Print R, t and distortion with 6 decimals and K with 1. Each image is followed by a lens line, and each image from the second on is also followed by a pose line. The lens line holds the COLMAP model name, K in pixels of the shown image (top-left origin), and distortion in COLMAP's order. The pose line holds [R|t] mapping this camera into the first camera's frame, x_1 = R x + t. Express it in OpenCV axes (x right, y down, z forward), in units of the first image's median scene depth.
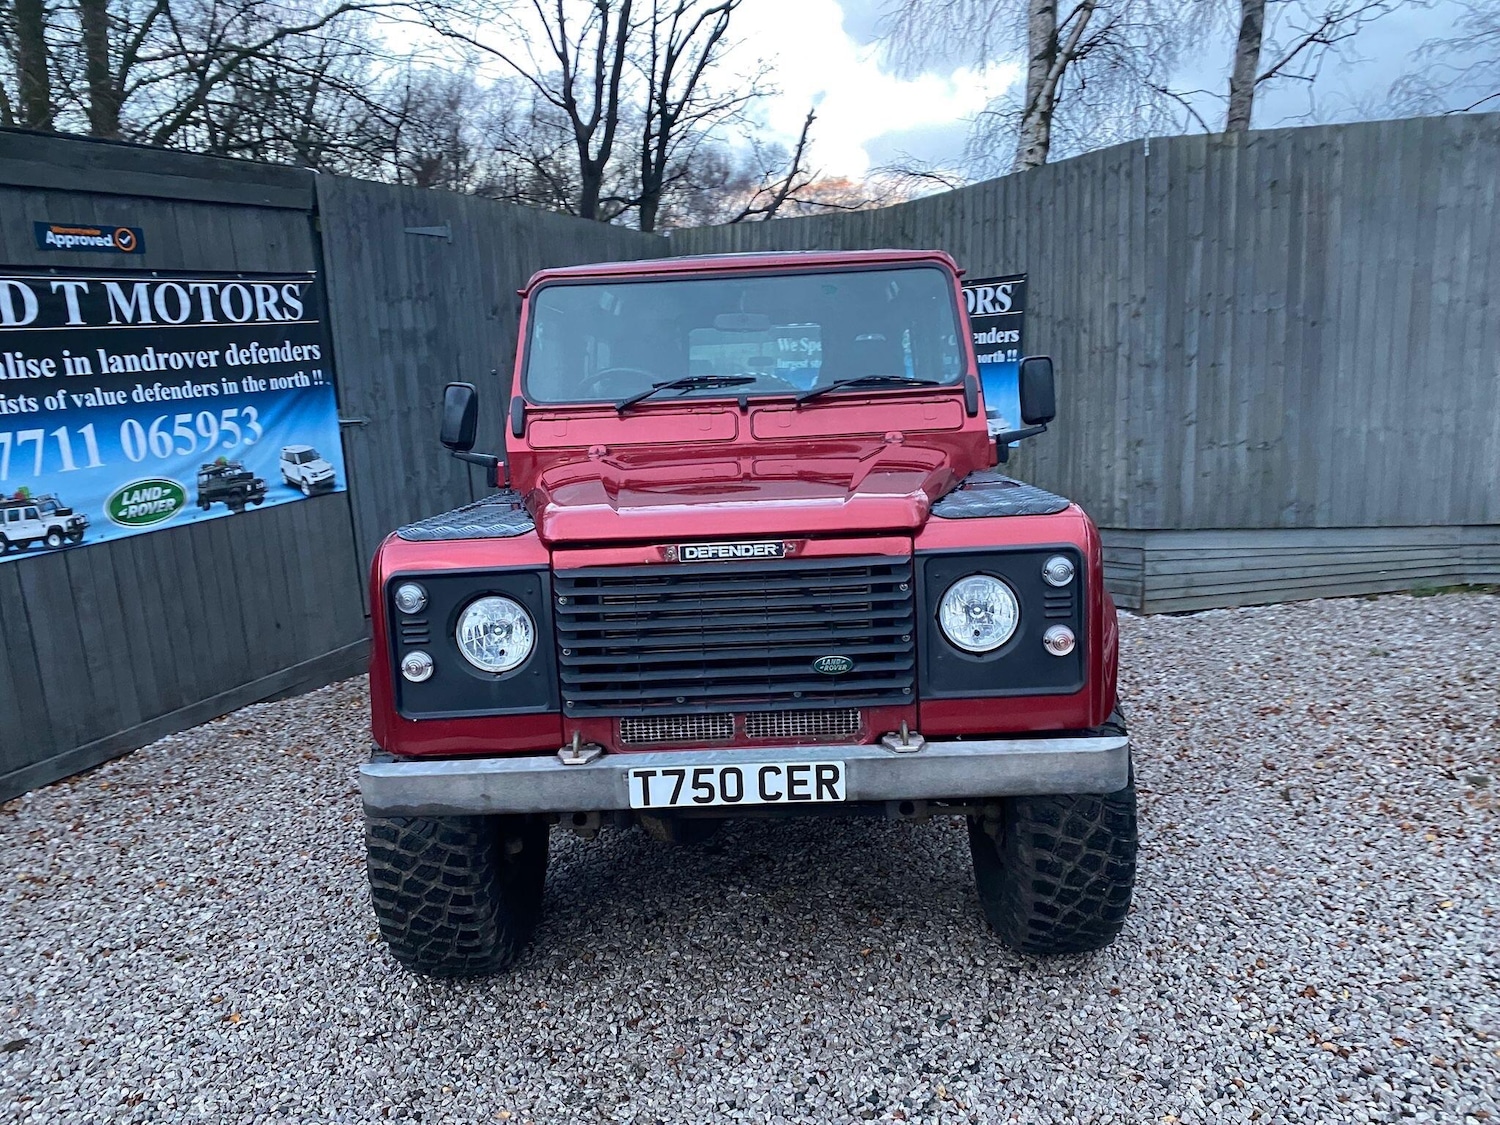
lens RADIAL K [[1148.2, 0, 773.0], [0, 1148.2, 544.0], [0, 0, 1]] dist [0.011335, -0.000778]
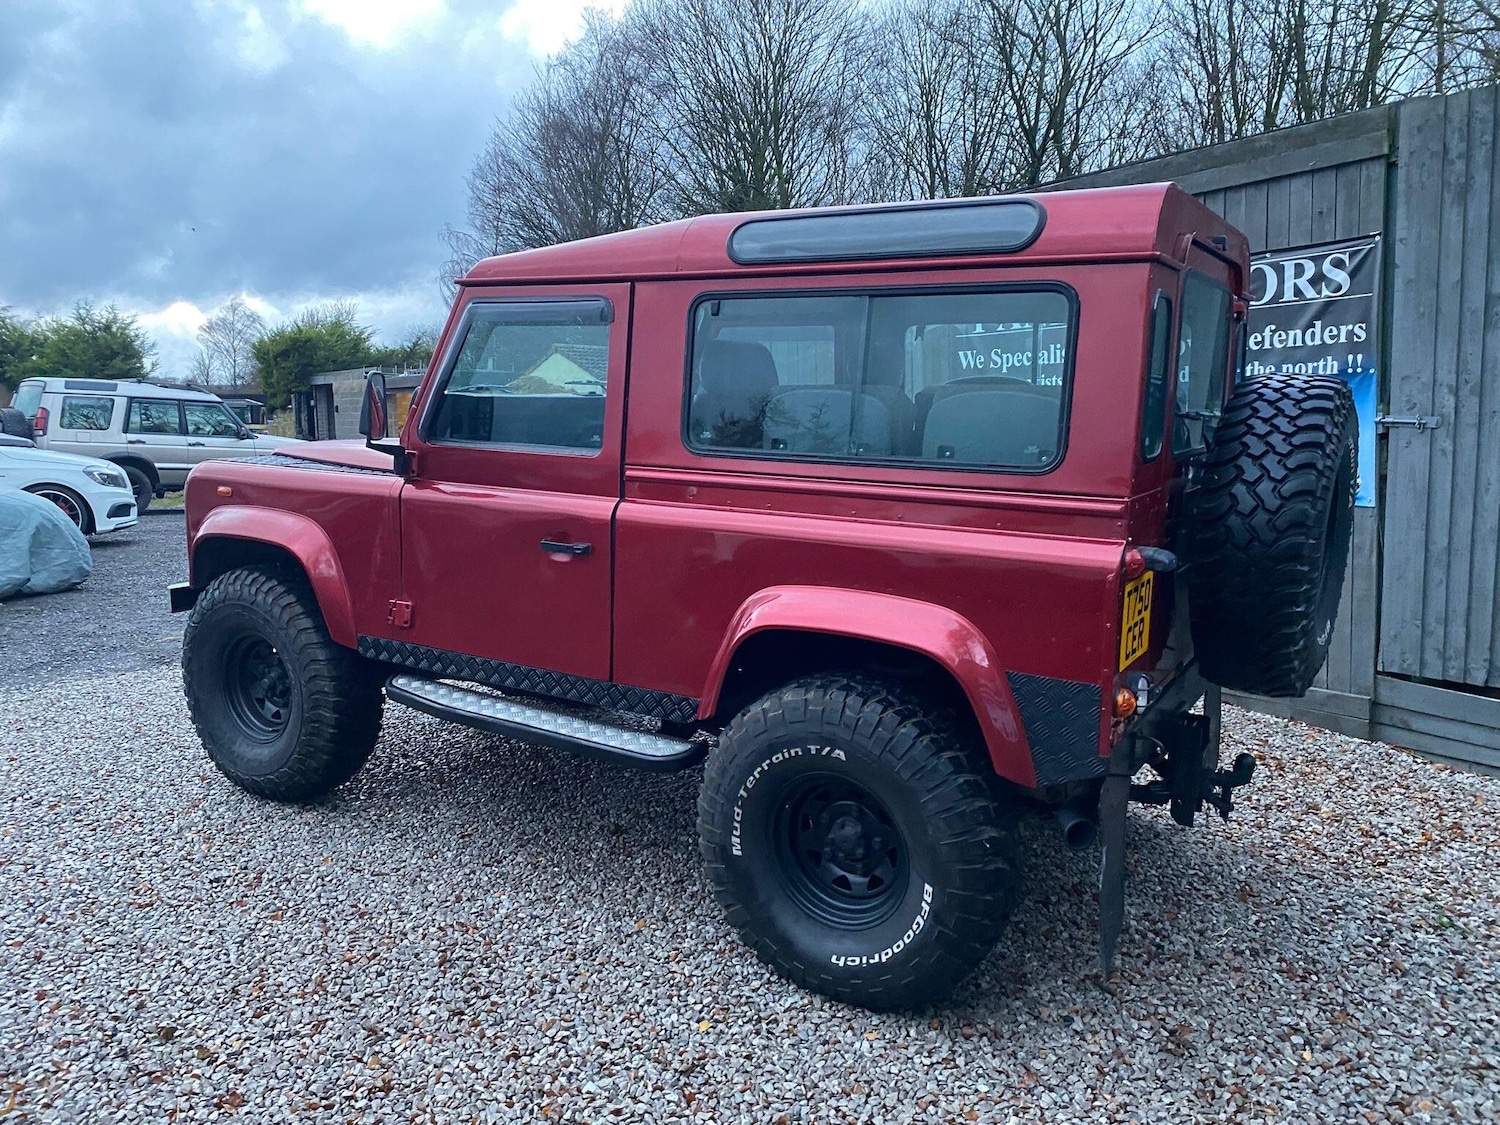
lens RADIAL K [[1149.5, 0, 748.0], [0, 1149.5, 541.8], [0, 0, 1]] dist [0.010050, 0.000370]
pose [[-0.515461, 0.155426, -0.842700, 0.700311], [-0.106795, 0.964094, 0.243140, -0.227962], [0.850232, 0.215325, -0.480354, 1.366476]]
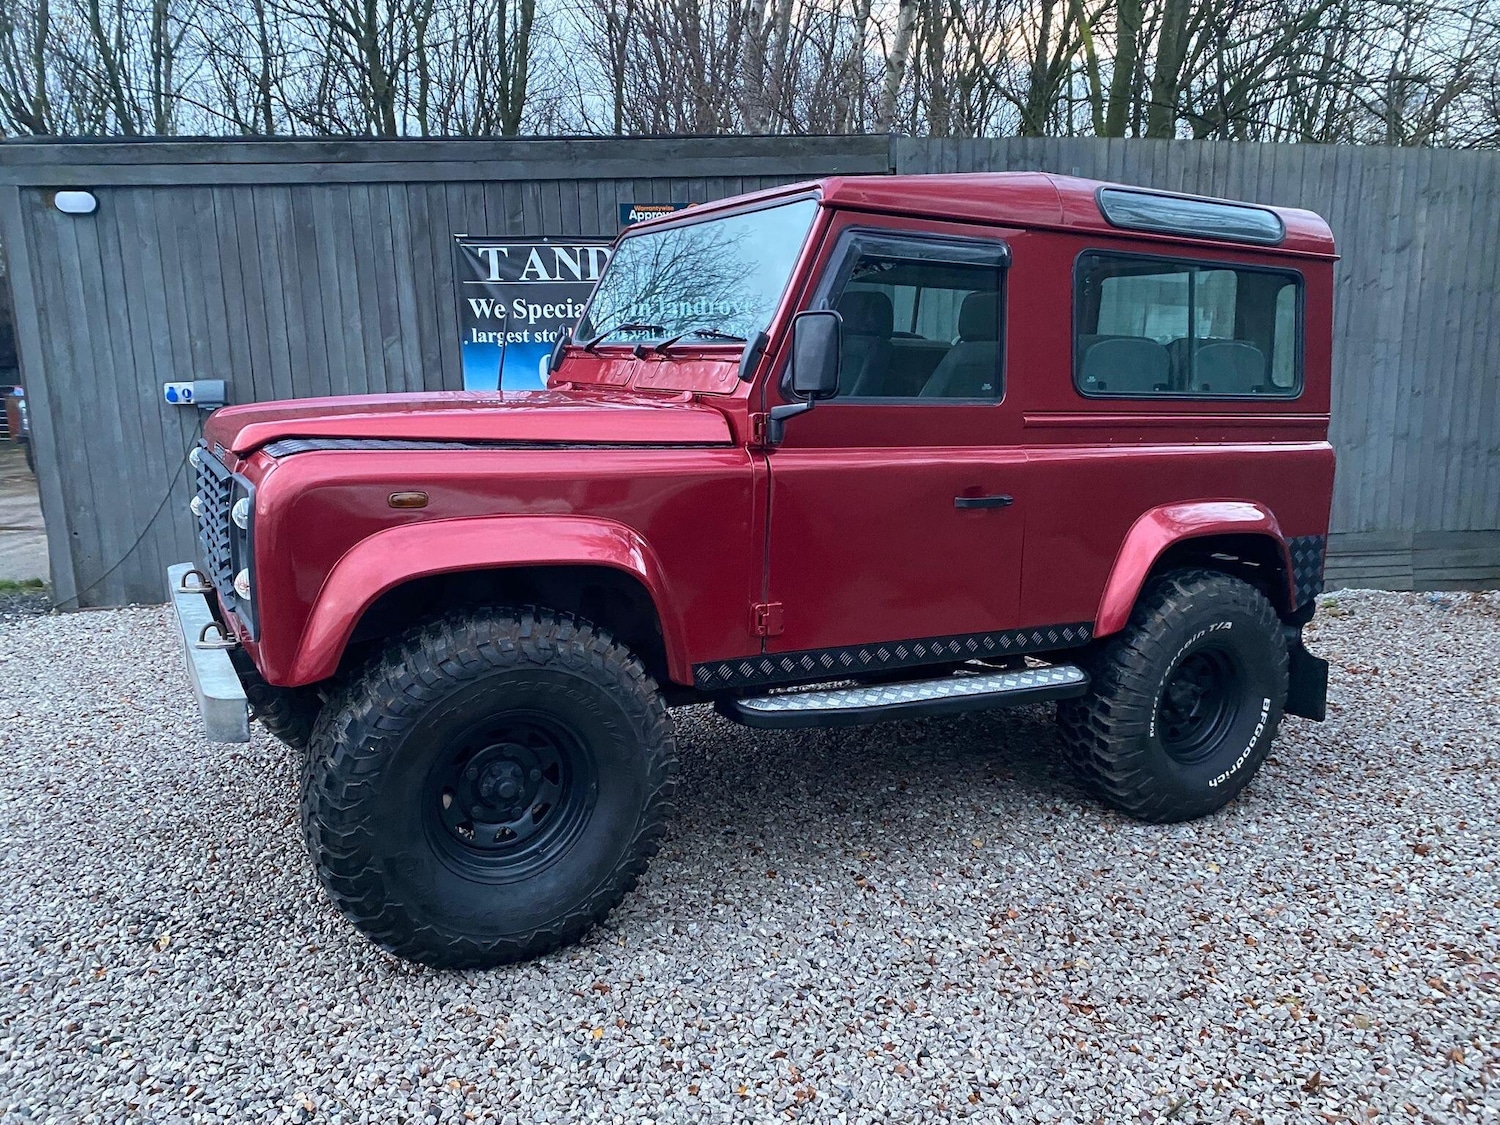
lens RADIAL K [[1134.2, 0, 741.1], [0, 1134.2, 555.6], [0, 0, 1]] dist [0.014758, -0.007775]
pose [[0.487154, 0.201361, -0.849785, 0.672476], [-0.164101, 0.976829, 0.137391, -0.076224], [0.857760, 0.072520, 0.508909, 0.454945]]
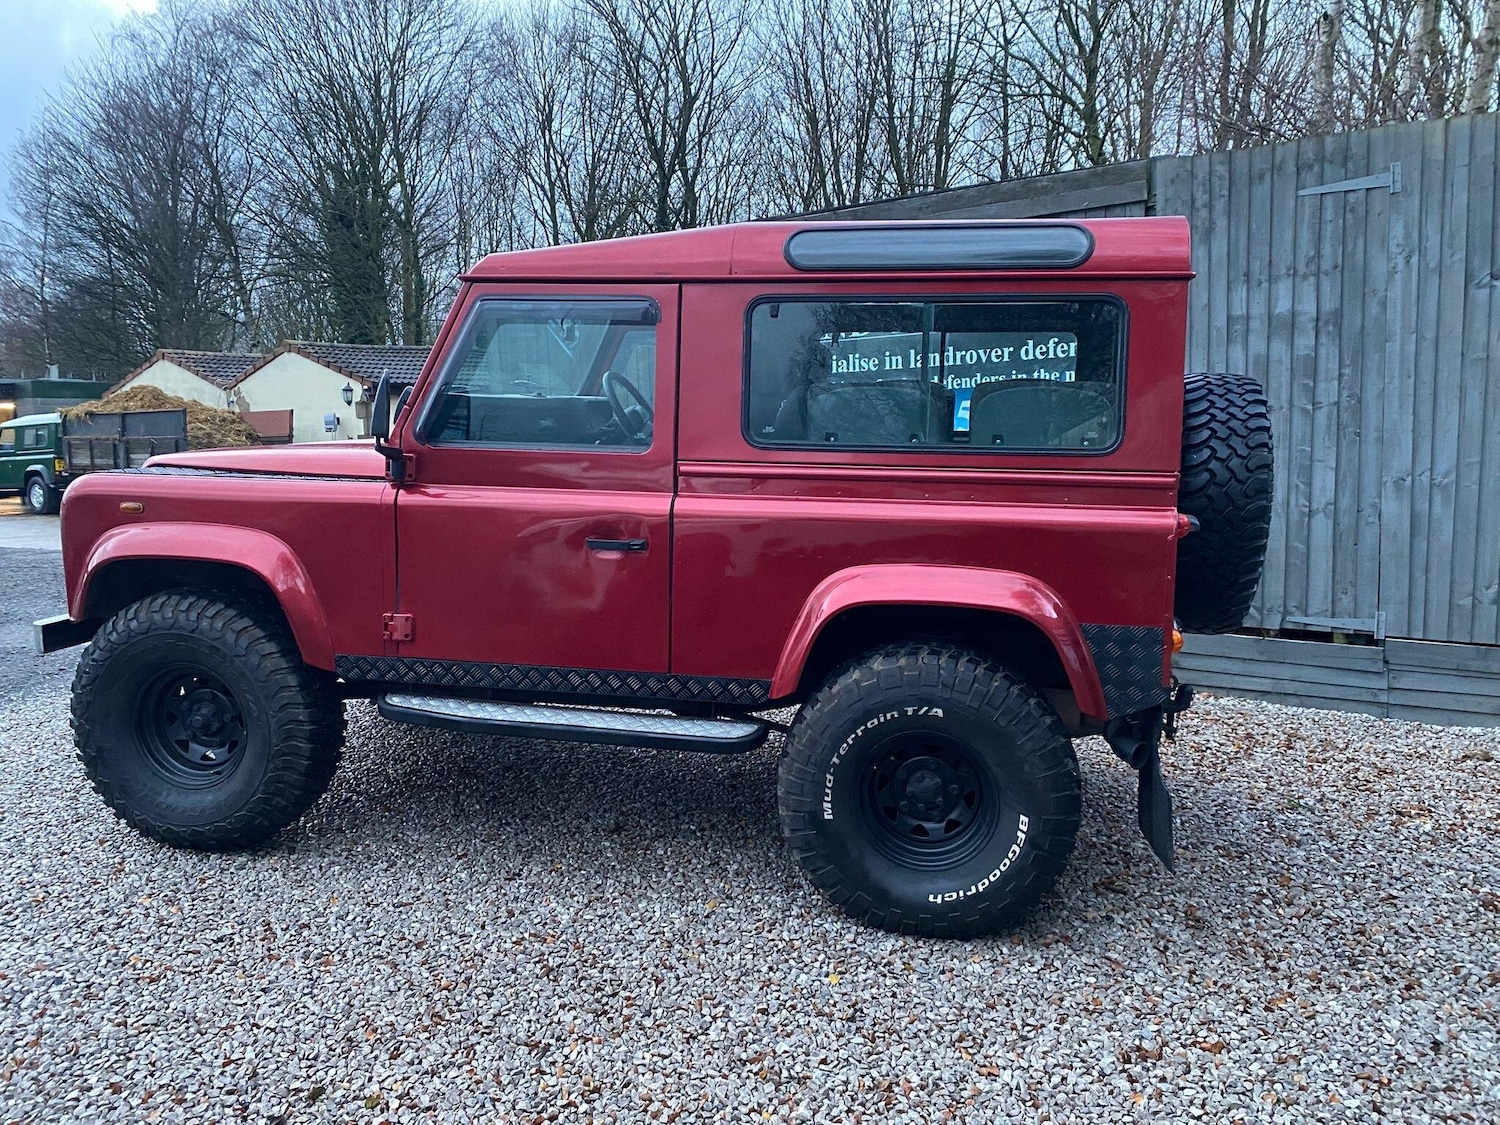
lens RADIAL K [[1146.6, 0, 773.8], [0, 1146.6, 543.8], [0, 0, 1]] dist [0.012927, -0.001802]
pose [[-0.170509, 0.164964, -0.971449, 0.837011], [-0.136130, 0.972489, 0.189035, -0.188264], [0.975907, 0.164476, -0.143361, 1.127187]]
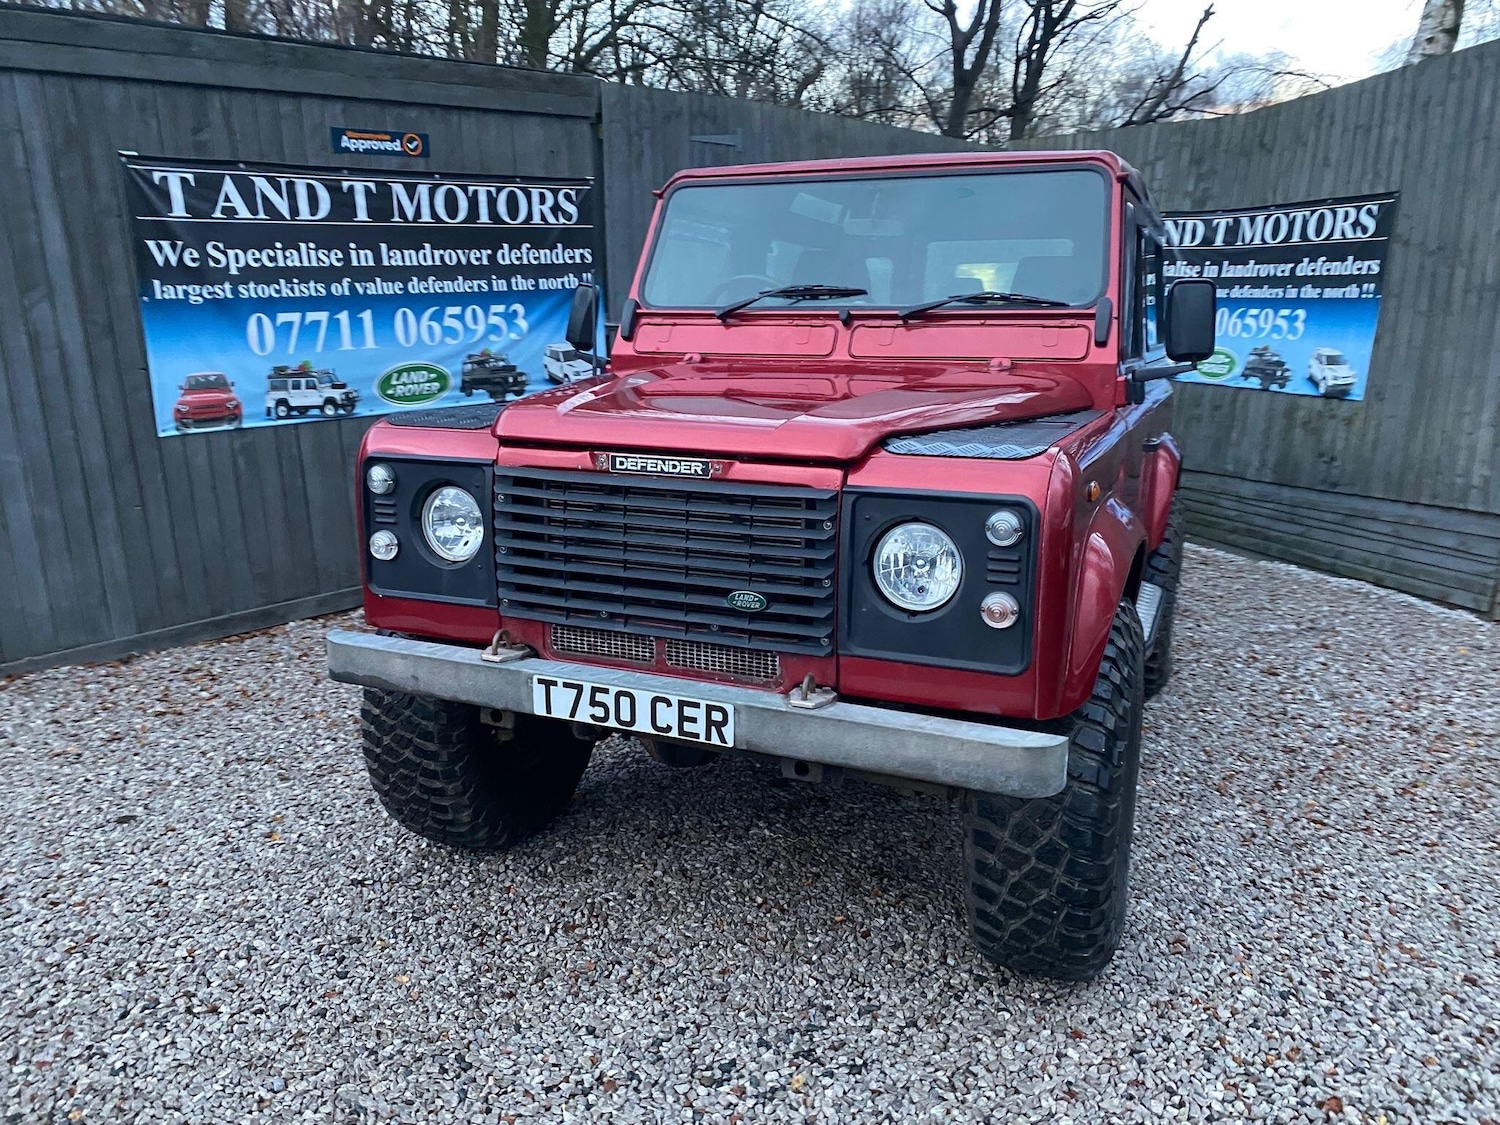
lens RADIAL K [[1147.4, 0, 743.9], [0, 1147.4, 540.8], [0, 0, 1]] dist [0.023144, -0.011816]
pose [[0.923435, 0.124723, -0.362921, 0.196601], [-0.102553, 0.991521, 0.079809, -0.007640], [0.369798, -0.036480, 0.928396, 0.080257]]
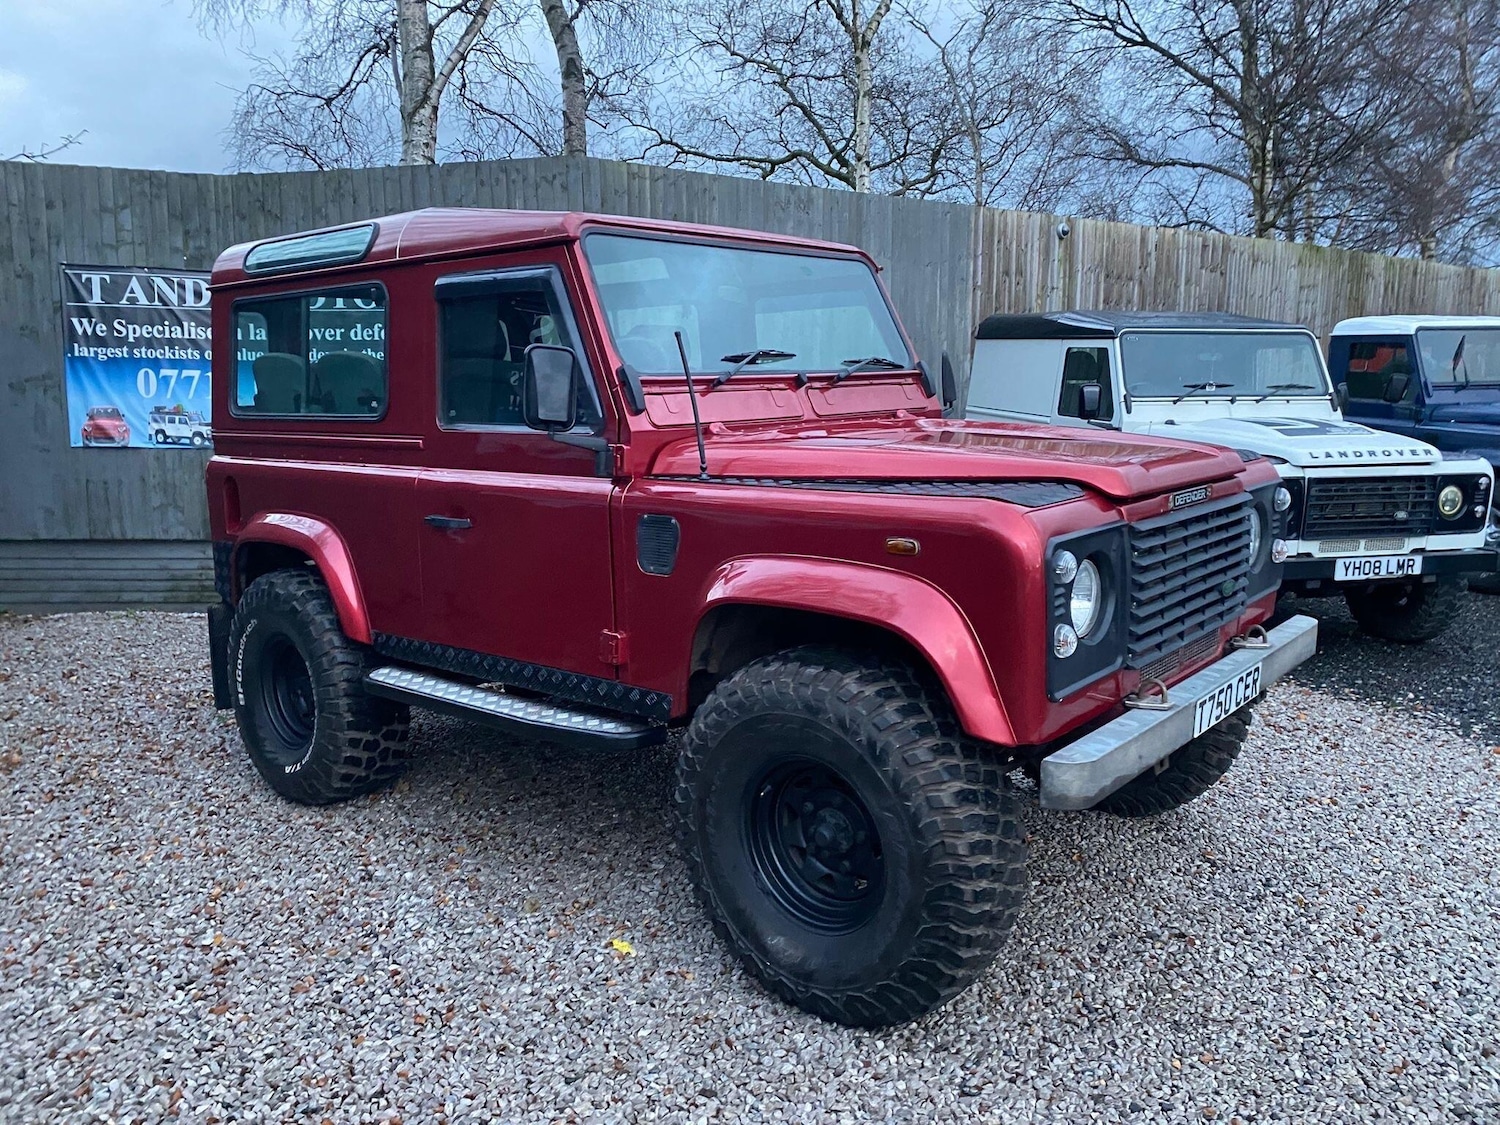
lens RADIAL K [[1150.2, 0, 769.2], [0, 1150.2, 534.3], [0, 0, 1]] dist [0.014563, -0.002350]
pose [[0.640265, -0.074067, 0.764575, -0.614129], [0.094897, 0.995343, 0.016954, -0.008711], [-0.762270, 0.061701, 0.644312, 0.306303]]
